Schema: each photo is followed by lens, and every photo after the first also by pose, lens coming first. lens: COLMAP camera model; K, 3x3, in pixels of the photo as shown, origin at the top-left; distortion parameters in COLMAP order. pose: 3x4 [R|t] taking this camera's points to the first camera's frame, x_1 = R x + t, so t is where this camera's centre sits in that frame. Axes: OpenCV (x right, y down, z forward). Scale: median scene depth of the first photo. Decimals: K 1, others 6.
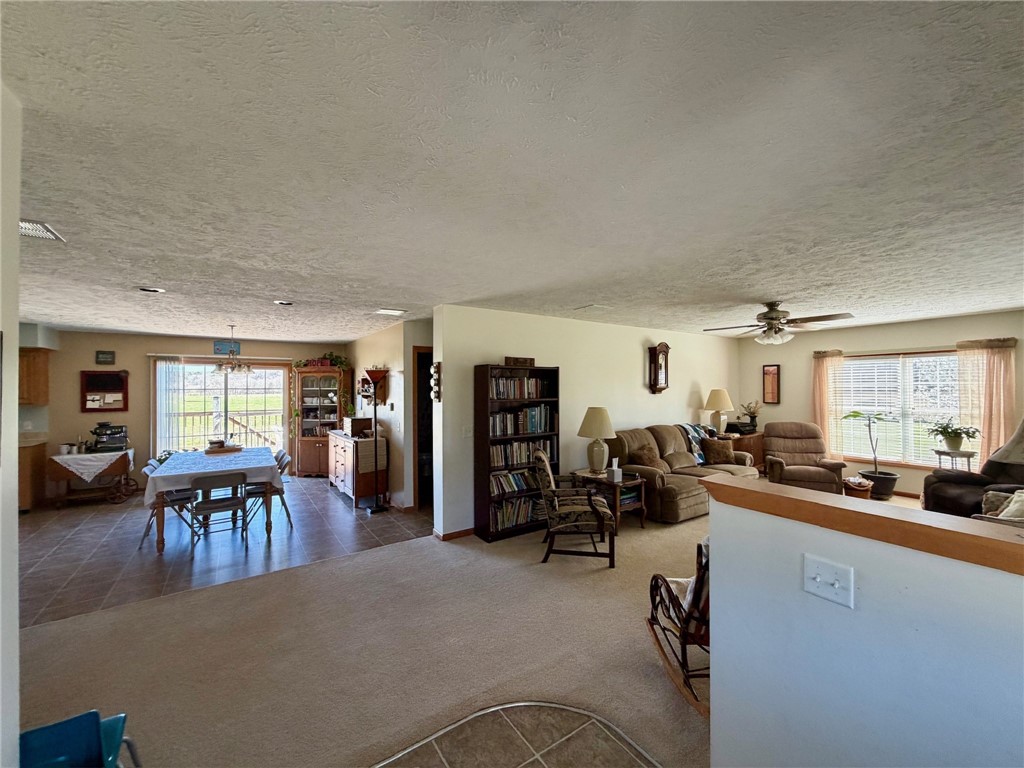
lens RADIAL K [[407.0, 0, 514.8], [0, 407.0, 382.5], [0, 0, 1]] dist [0.000315, -0.000143]
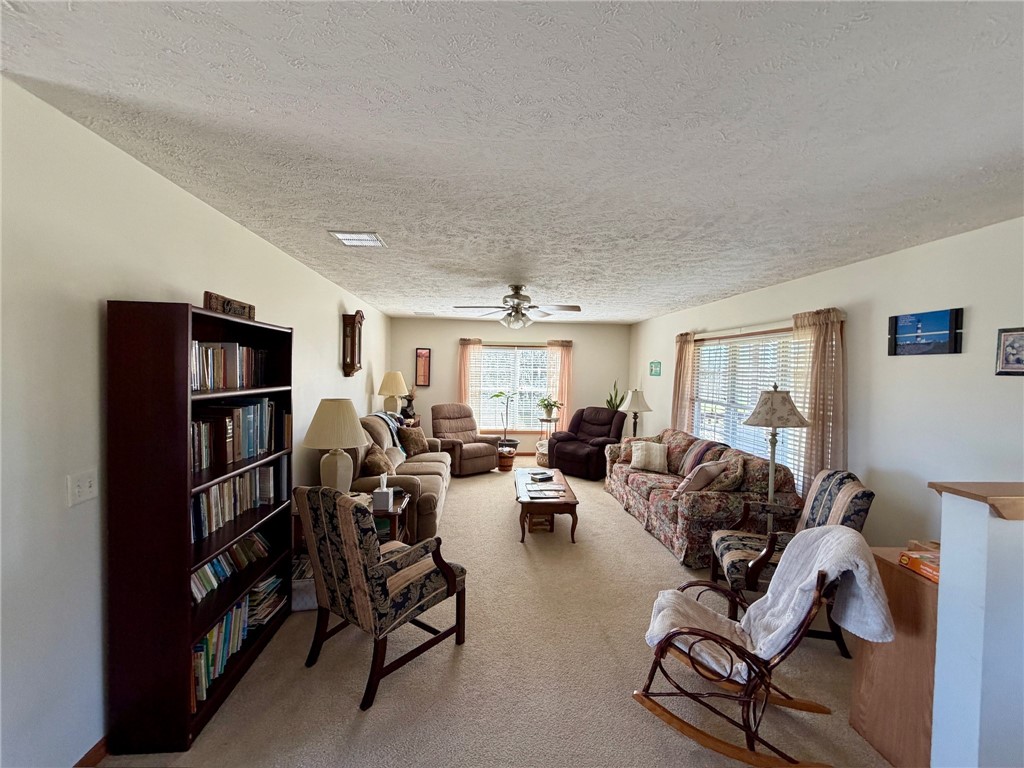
lens RADIAL K [[407.0, 0, 514.8], [0, 407.0, 382.5], [0, 0, 1]] dist [0.000315, -0.000143]
pose [[0.493415, -0.011071, 0.869724, -0.209975], [-0.030357, 0.999091, 0.029940, 0.008277], [-0.869264, -0.041175, 0.492630, 0.450818]]
